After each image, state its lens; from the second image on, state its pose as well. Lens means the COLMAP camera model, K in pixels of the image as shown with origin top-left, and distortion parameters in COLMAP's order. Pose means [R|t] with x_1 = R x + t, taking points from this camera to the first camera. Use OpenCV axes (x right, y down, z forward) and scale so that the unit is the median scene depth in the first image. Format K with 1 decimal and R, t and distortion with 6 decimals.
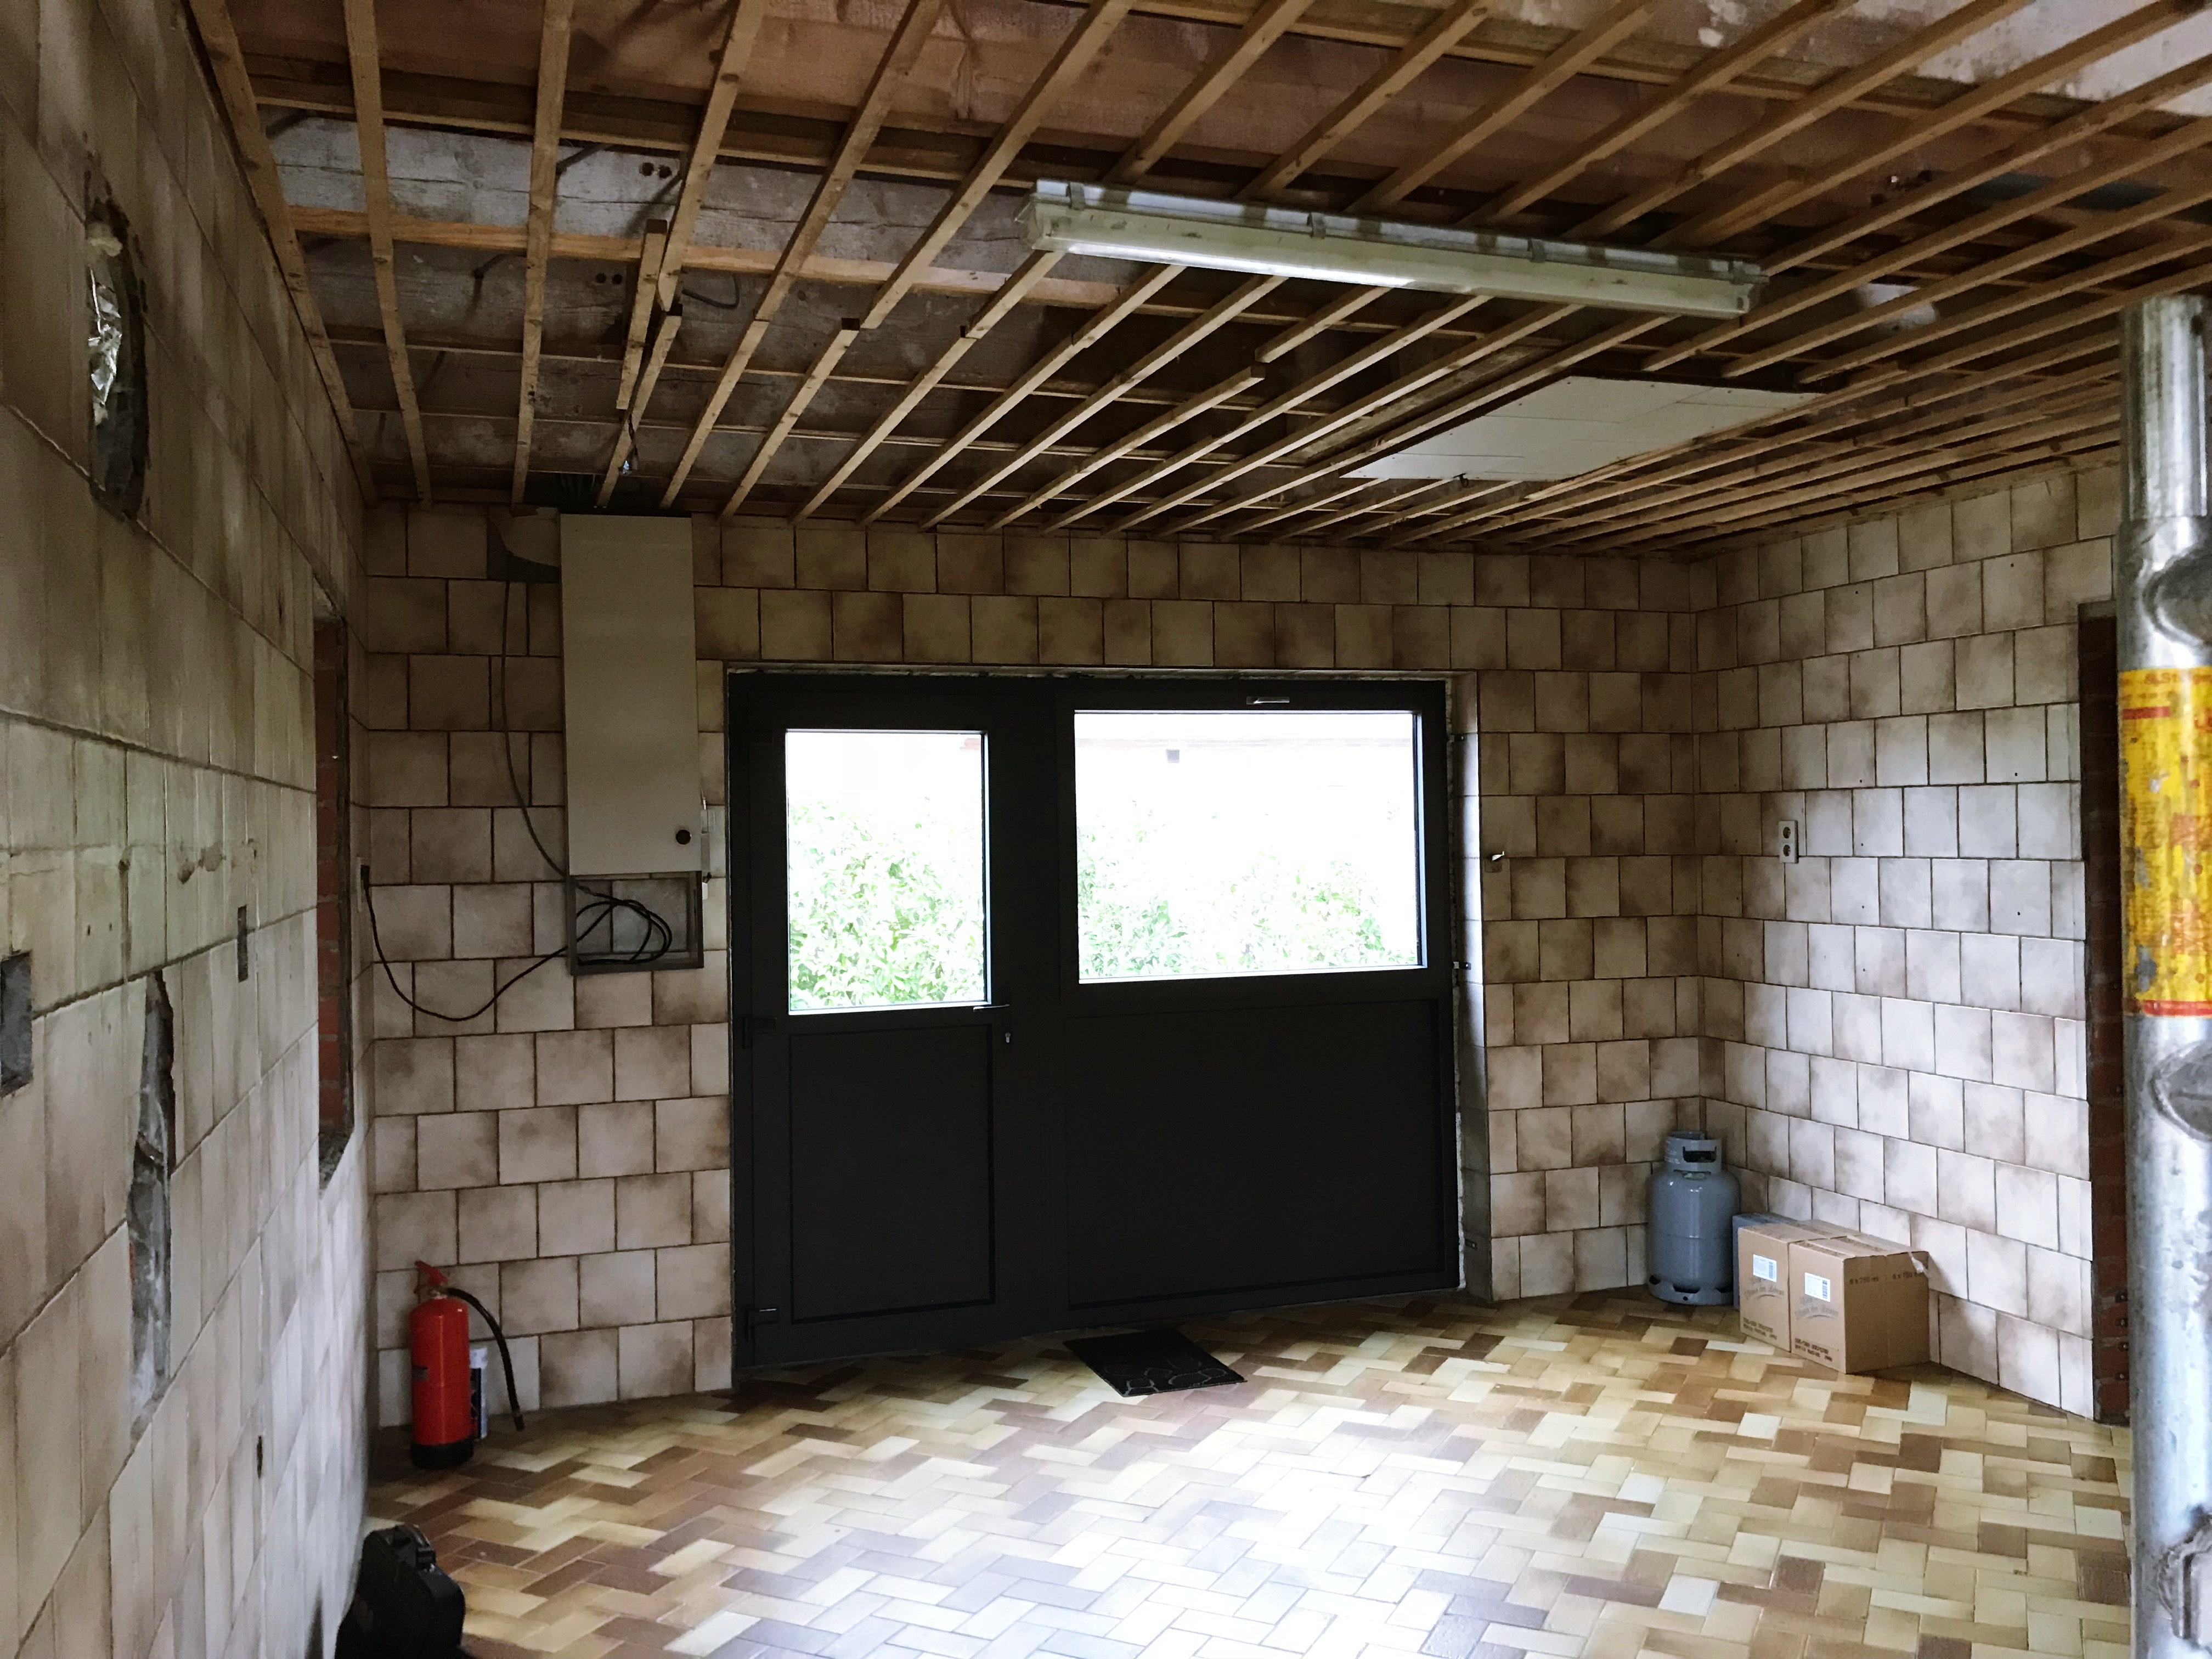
lens RADIAL K [[1812.3, 0, 1114.8], [0, 1812.3, 810.4], [0, 0, 1]] dist [0.006131, 0.002553]
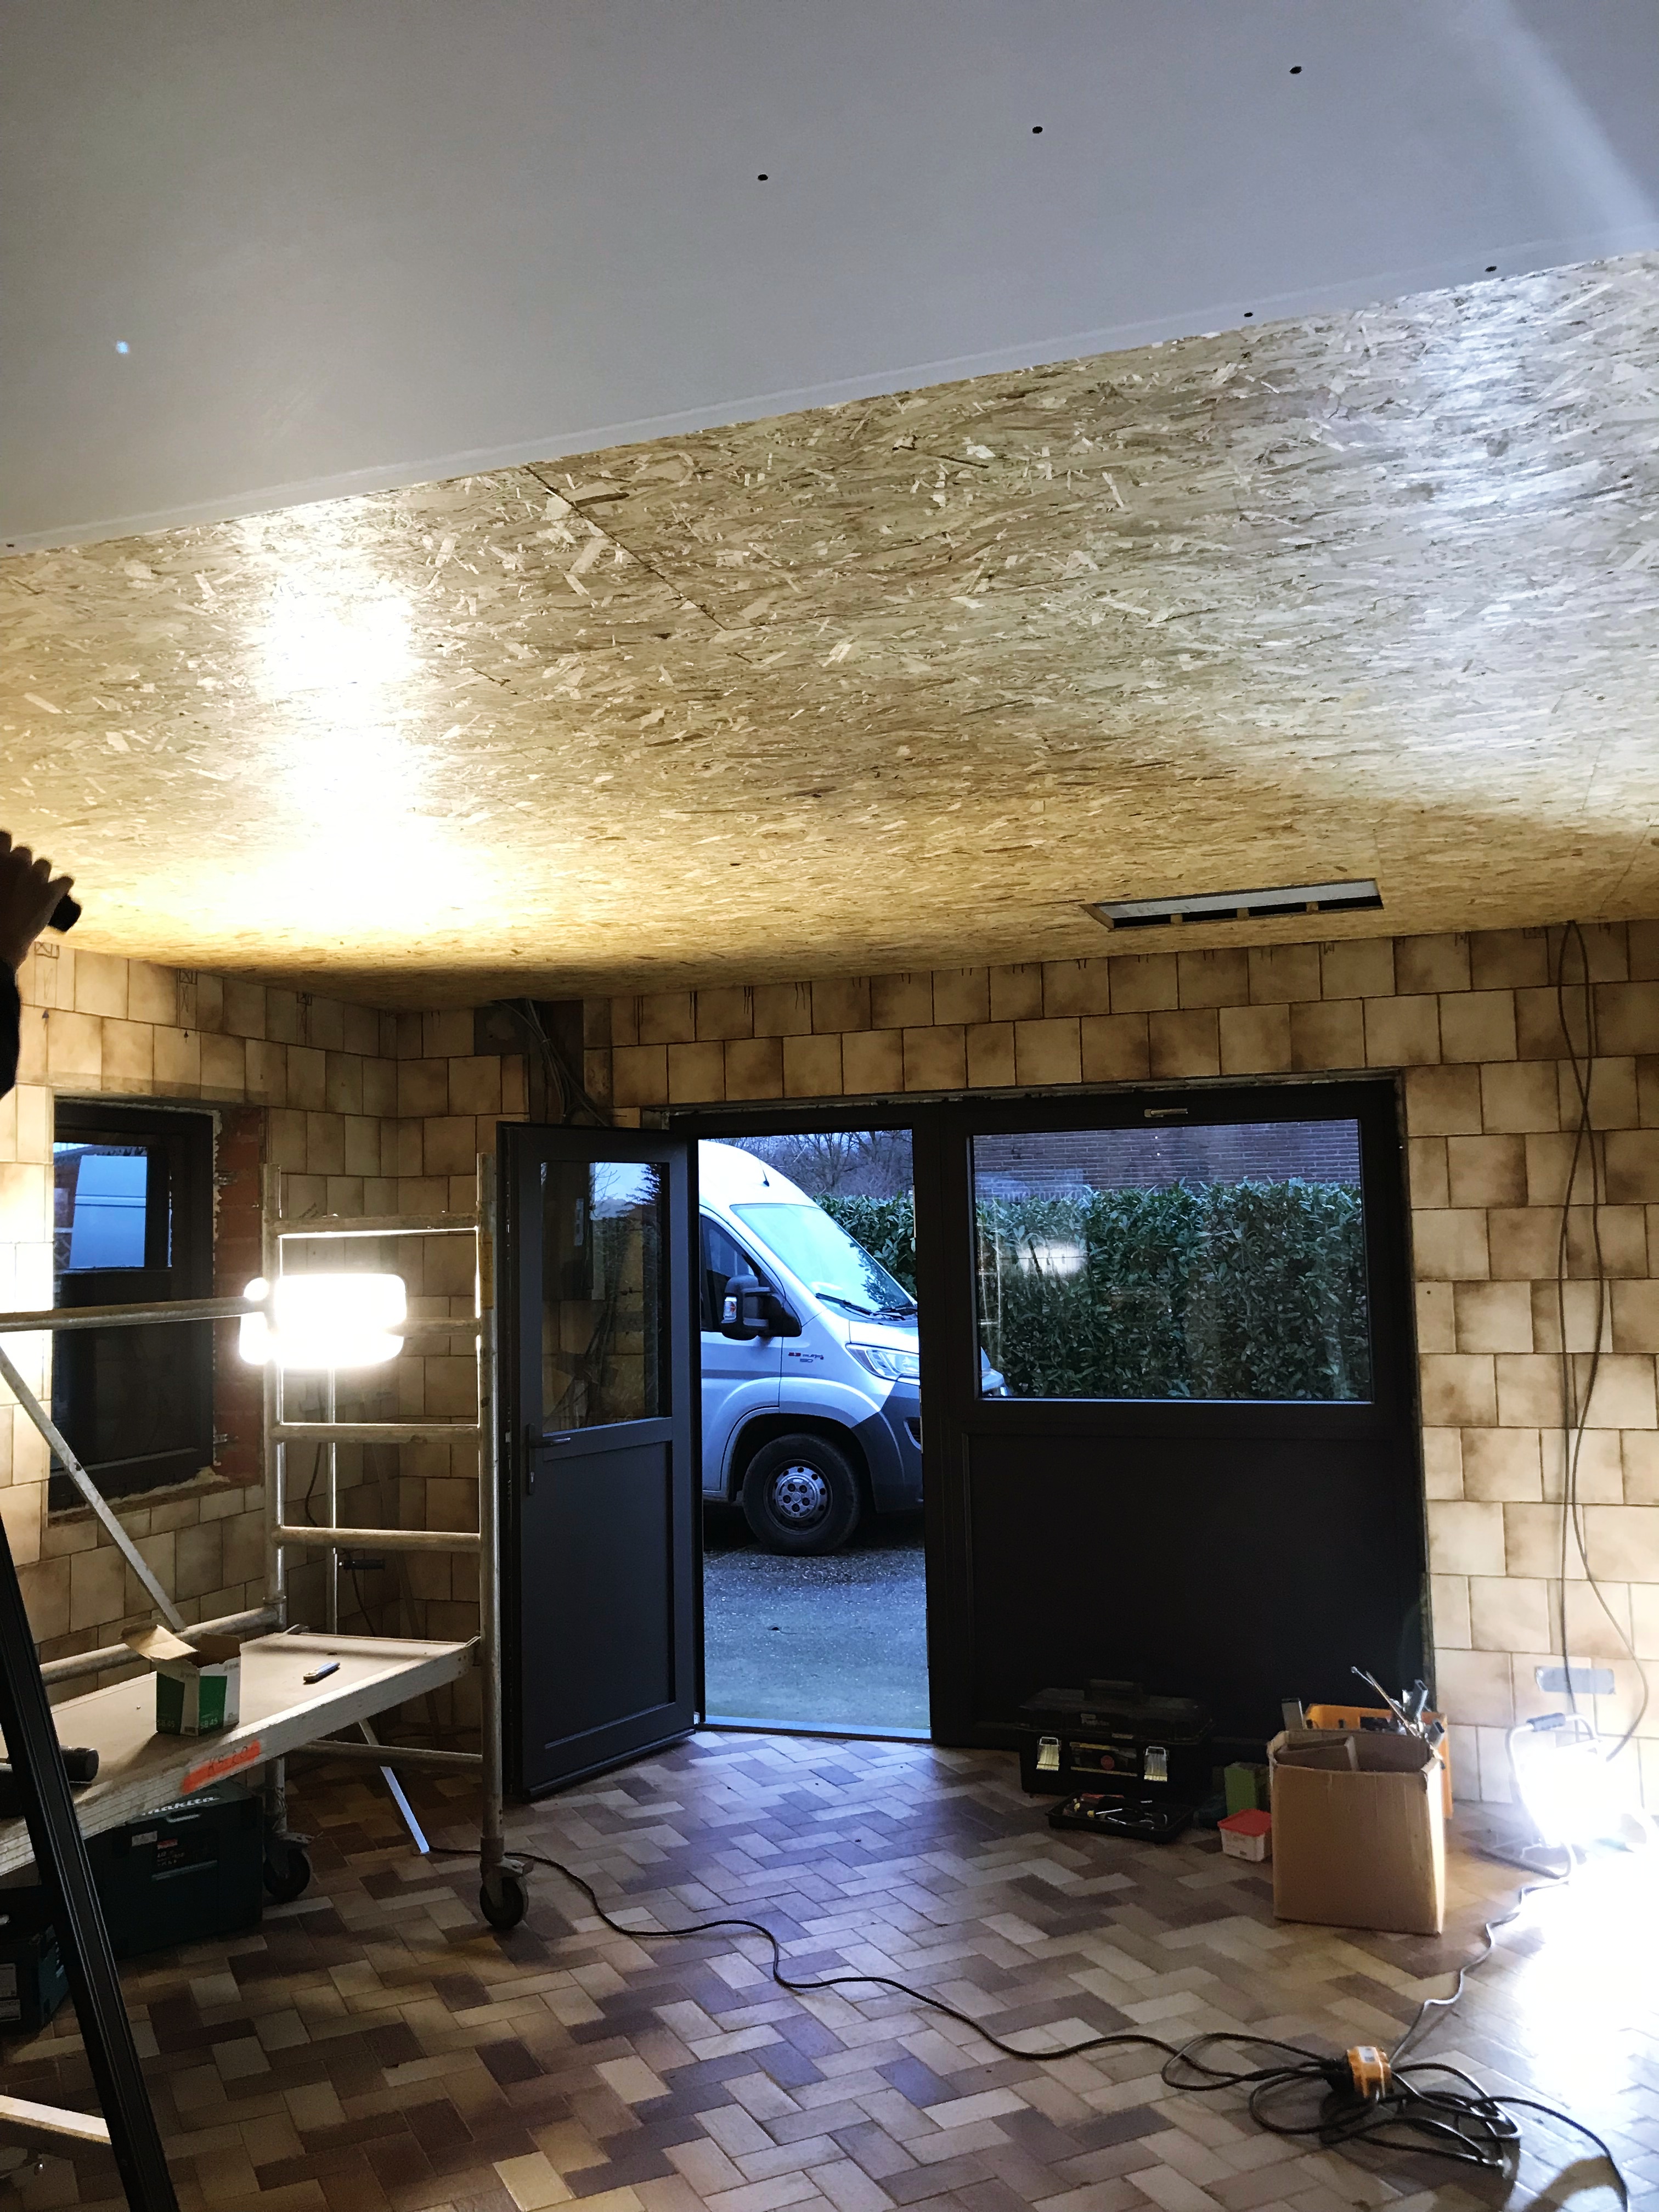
lens RADIAL K [[1812.3, 0, 843.4], [0, 1812.3, 1126.2], [0, 0, 1]] dist [0.006131, 0.002553]
pose [[0.786488, -0.040800, -0.616256, 0.535099], [0.018161, 0.998912, -0.042957, -0.015903], [0.617338, 0.022593, 0.786373, 0.142367]]
